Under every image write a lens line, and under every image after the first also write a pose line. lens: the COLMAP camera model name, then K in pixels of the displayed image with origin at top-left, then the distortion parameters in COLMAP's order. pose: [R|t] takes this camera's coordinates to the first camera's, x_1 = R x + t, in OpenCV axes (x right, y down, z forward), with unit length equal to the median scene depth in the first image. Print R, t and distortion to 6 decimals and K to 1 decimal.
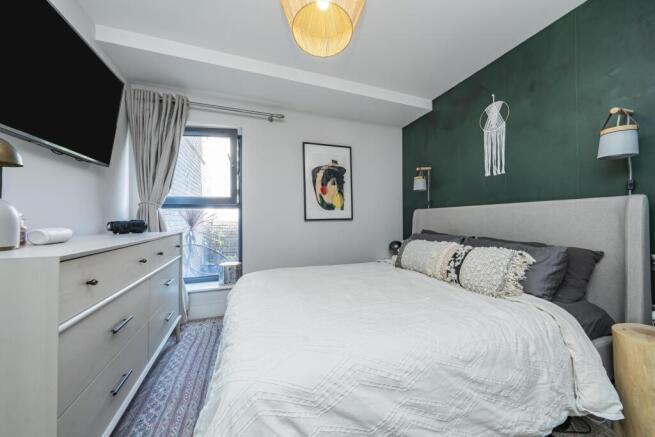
lens RADIAL K [[230.2, 0, 328.0], [0, 230.2, 217.2], [0, 0, 1]] dist [0.001309, 0.000077]
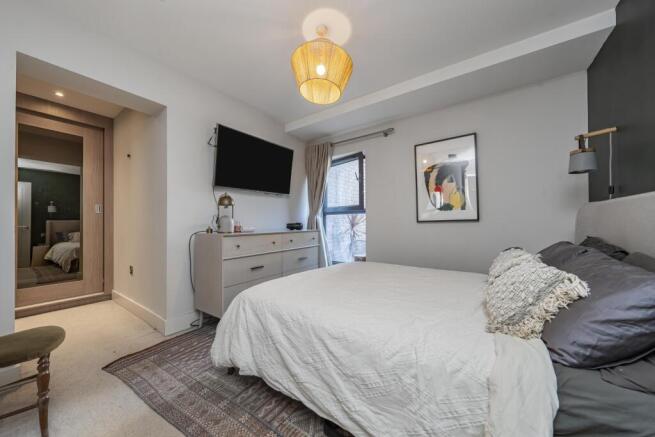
lens RADIAL K [[230.2, 0, 326.9], [0, 230.2, 223.0], [0, 0, 1]] dist [0.001309, 0.000077]
pose [[0.563734, -0.001459, -0.825955, 0.525636], [0.014538, 0.999861, 0.008157, 0.003986], [0.825828, -0.016607, 0.563677, 0.097385]]
